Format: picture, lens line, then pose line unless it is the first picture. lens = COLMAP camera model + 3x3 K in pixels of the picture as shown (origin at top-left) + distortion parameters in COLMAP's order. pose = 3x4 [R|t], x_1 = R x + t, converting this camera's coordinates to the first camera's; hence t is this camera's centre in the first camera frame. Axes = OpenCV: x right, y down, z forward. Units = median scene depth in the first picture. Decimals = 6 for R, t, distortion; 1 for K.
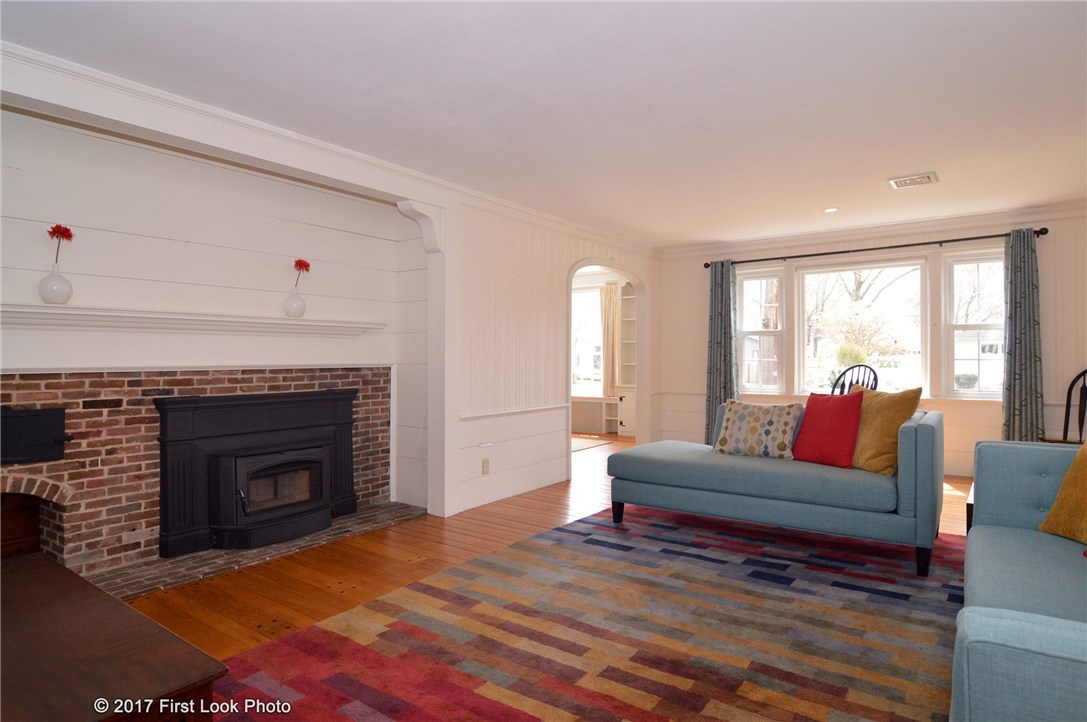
lens RADIAL K [[610.1, 0, 542.7], [0, 610.1, 357.8], [0, 0, 1]] dist [-0.016392, 0.000251]
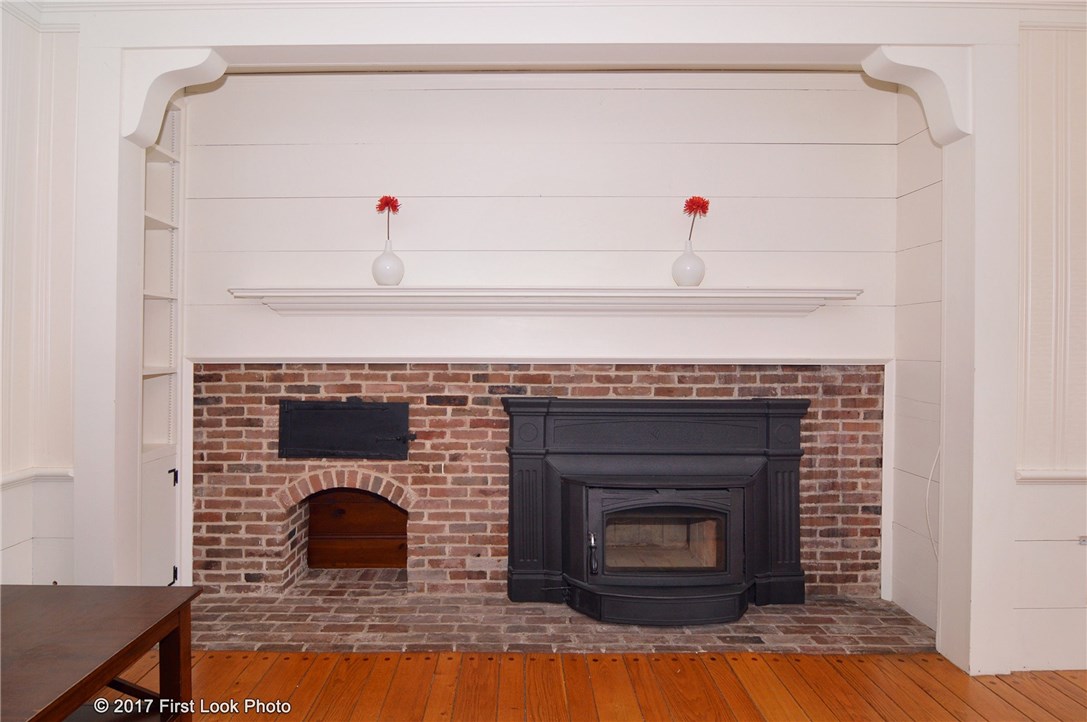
lens RADIAL K [[610.1, 0, 542.9], [0, 610.1, 349.6], [0, 0, 1]] dist [-0.016392, 0.000251]
pose [[0.569006, 0.000197, -0.822333, 0.050540], [-0.005685, 0.999977, -0.003694, 0.005693], [0.822314, 0.006777, 0.568994, 0.534601]]
